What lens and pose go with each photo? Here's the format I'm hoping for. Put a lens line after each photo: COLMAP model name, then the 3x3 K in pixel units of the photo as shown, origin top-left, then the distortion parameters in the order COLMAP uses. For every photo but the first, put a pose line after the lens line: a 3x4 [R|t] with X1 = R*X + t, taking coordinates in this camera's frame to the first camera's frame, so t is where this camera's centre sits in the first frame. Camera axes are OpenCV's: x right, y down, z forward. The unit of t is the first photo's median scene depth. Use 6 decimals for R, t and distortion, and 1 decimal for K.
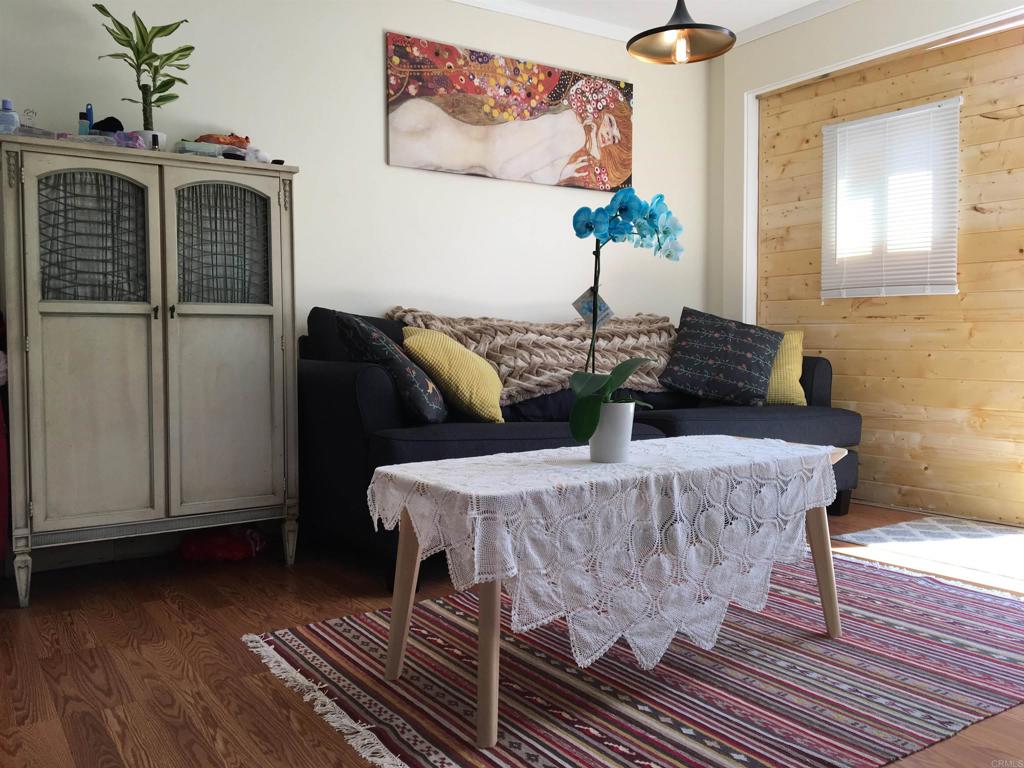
lens RADIAL K [[872.8, 0, 511.7], [0, 872.8, 381.6], [0, 0, 1]] dist [0.050173, -0.034545]
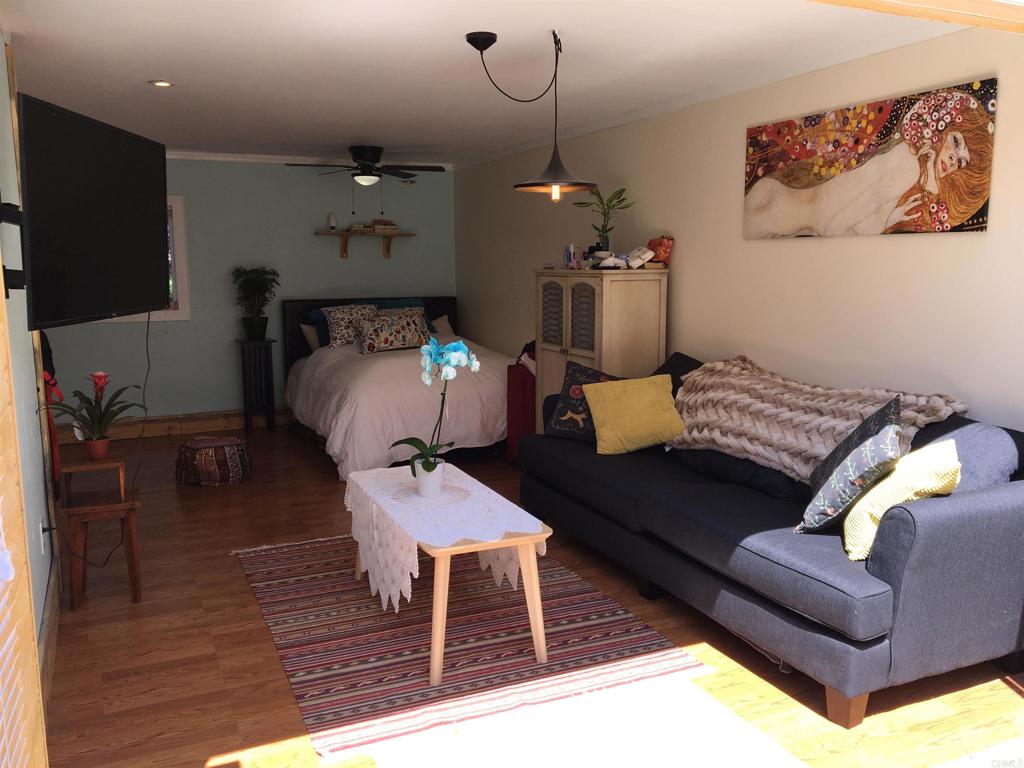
lens RADIAL K [[872.8, 0, 511.3], [0, 872.8, 384.8], [0, 0, 1]] dist [0.050173, -0.034545]
pose [[-0.167469, 0.160570, -0.972713, 1.022769], [-0.024867, 0.985646, 0.166986, -0.217318], [0.985564, 0.052154, -0.161072, 0.795119]]
